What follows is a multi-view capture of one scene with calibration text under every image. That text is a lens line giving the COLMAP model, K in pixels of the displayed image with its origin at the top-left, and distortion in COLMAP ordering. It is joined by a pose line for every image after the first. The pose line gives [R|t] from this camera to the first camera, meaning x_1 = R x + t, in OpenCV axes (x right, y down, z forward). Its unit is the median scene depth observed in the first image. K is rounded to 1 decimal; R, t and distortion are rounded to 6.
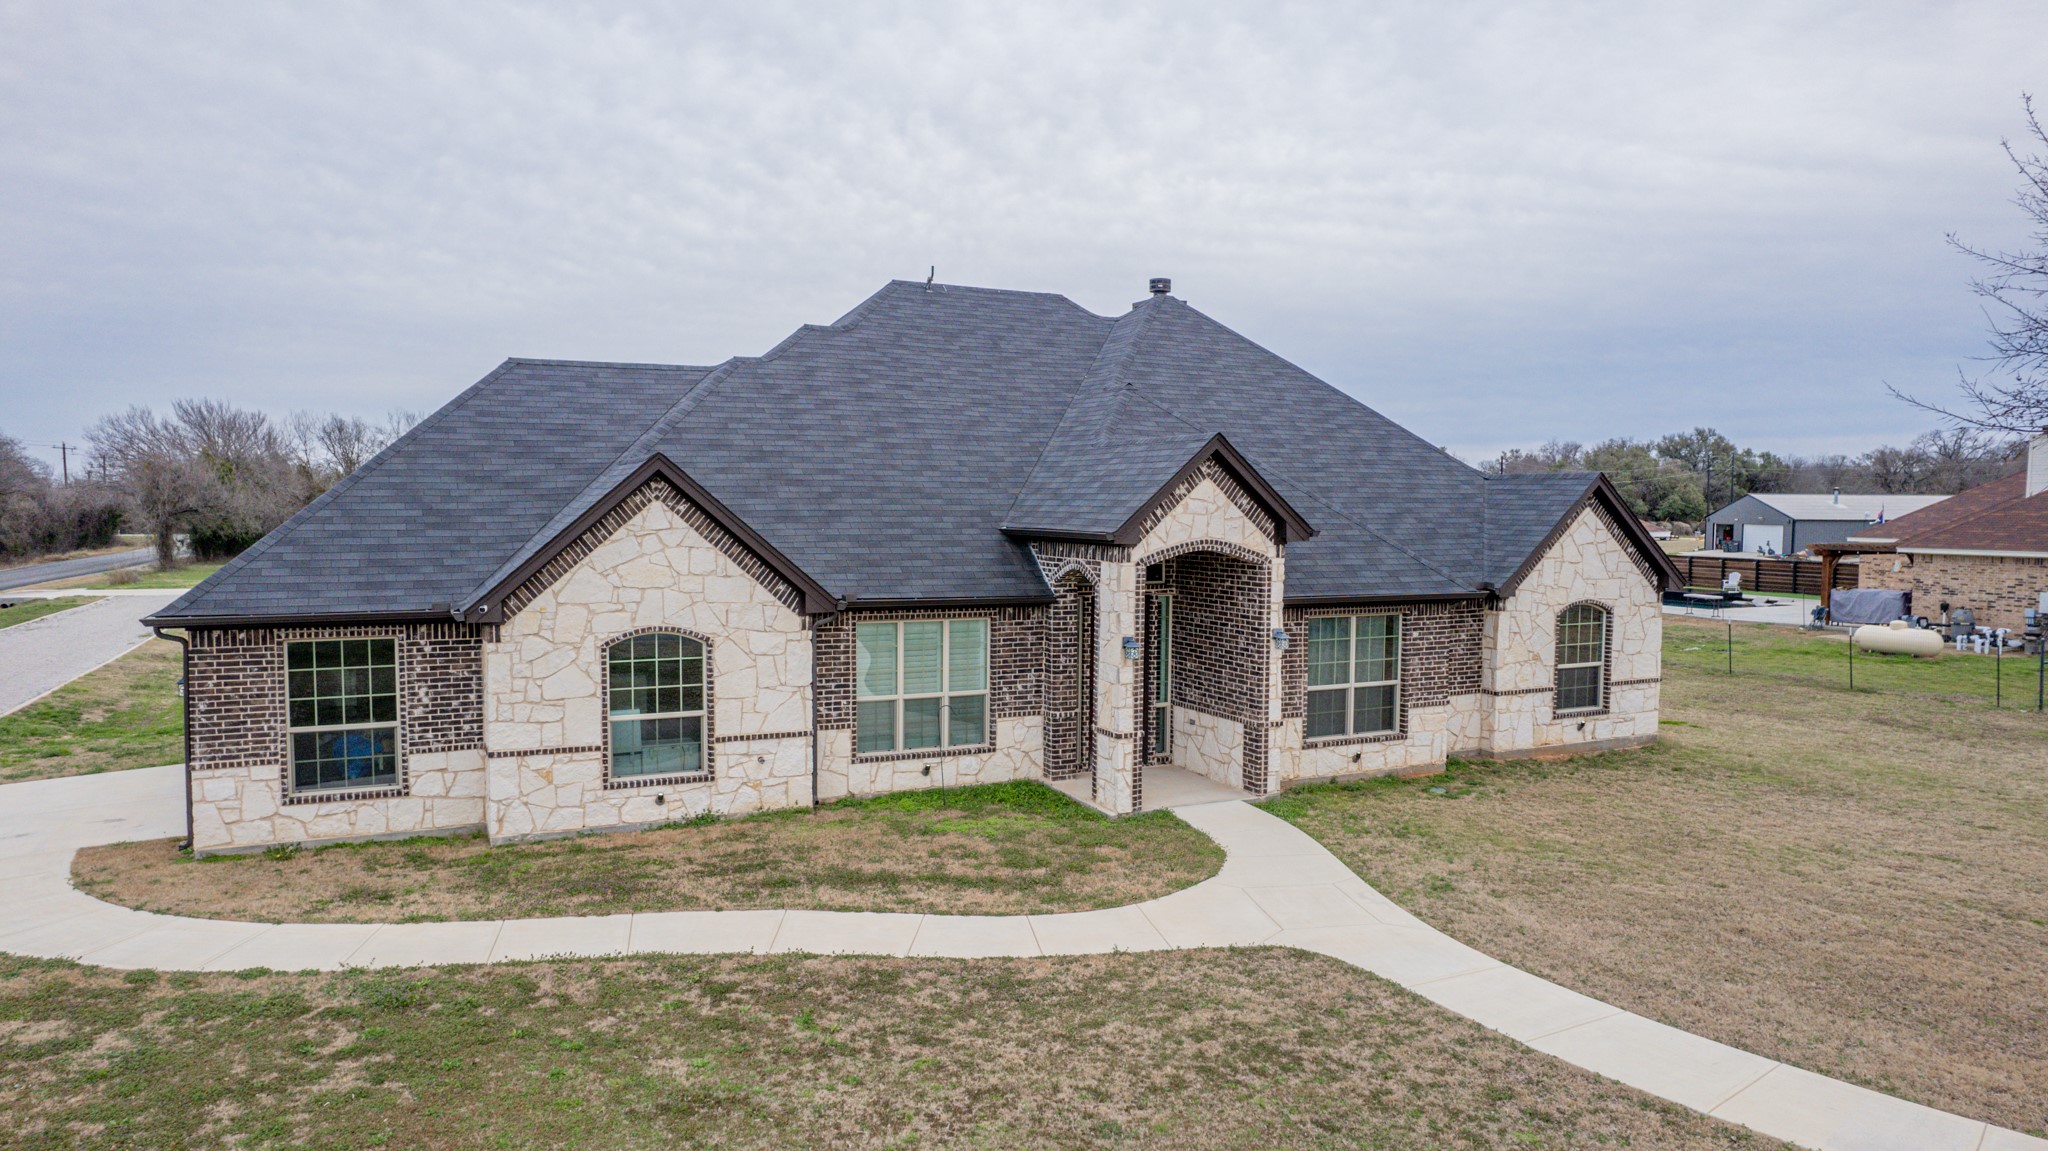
lens RADIAL K [[1311.8, 0, 1023.7], [0, 1311.8, 579.6], [0, 0, 1]] dist [-0.059404, 0.050832]
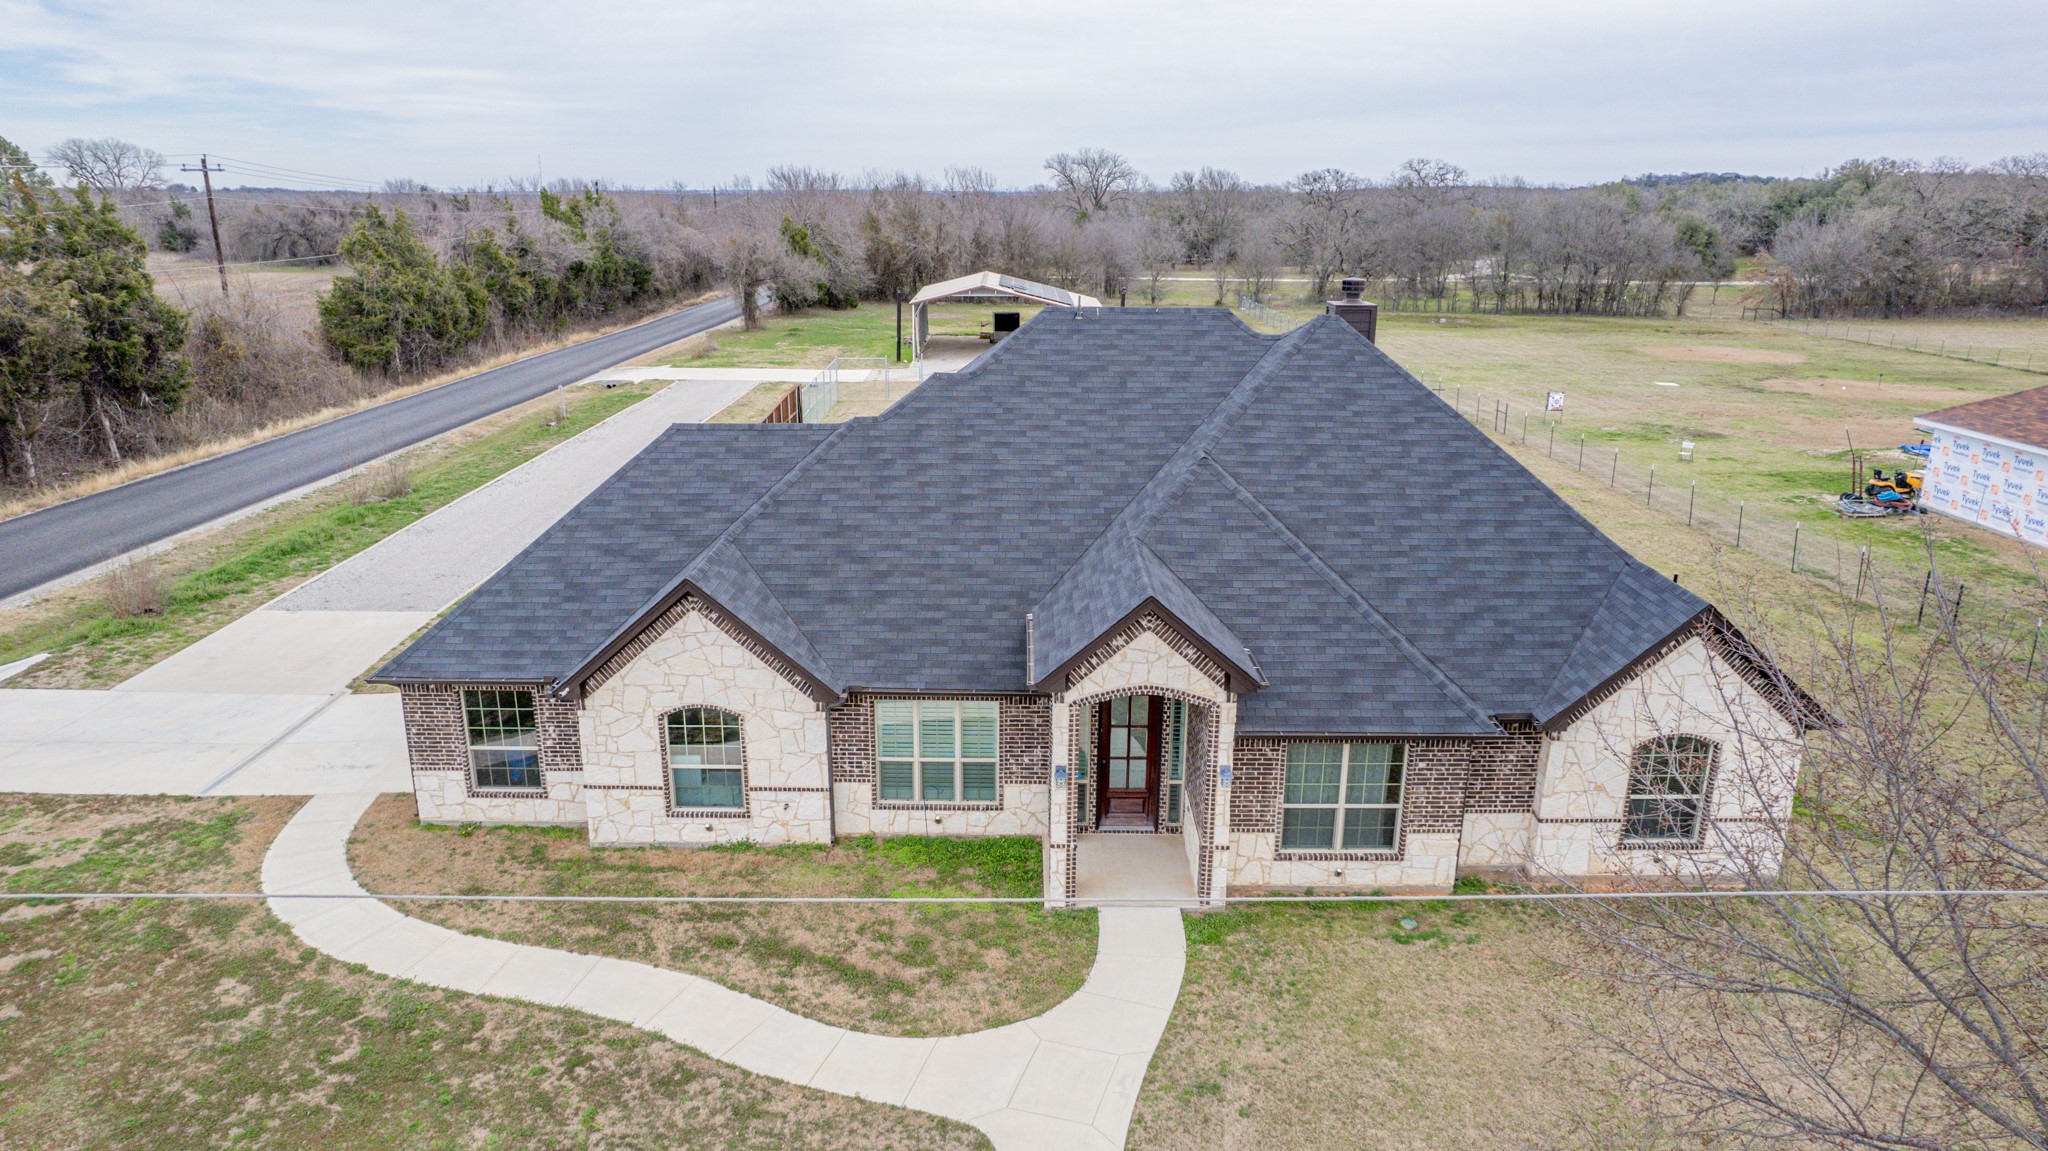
lens RADIAL K [[1311.8, 0, 1018.3], [0, 1311.8, 582.1], [0, 0, 1]] dist [-0.059404, 0.050832]
pose [[0.899218, 0.125005, -0.419262, 0.494200], [-0.027507, 0.972570, 0.230979, -0.364298], [0.436635, -0.196168, 0.877991, 0.035656]]
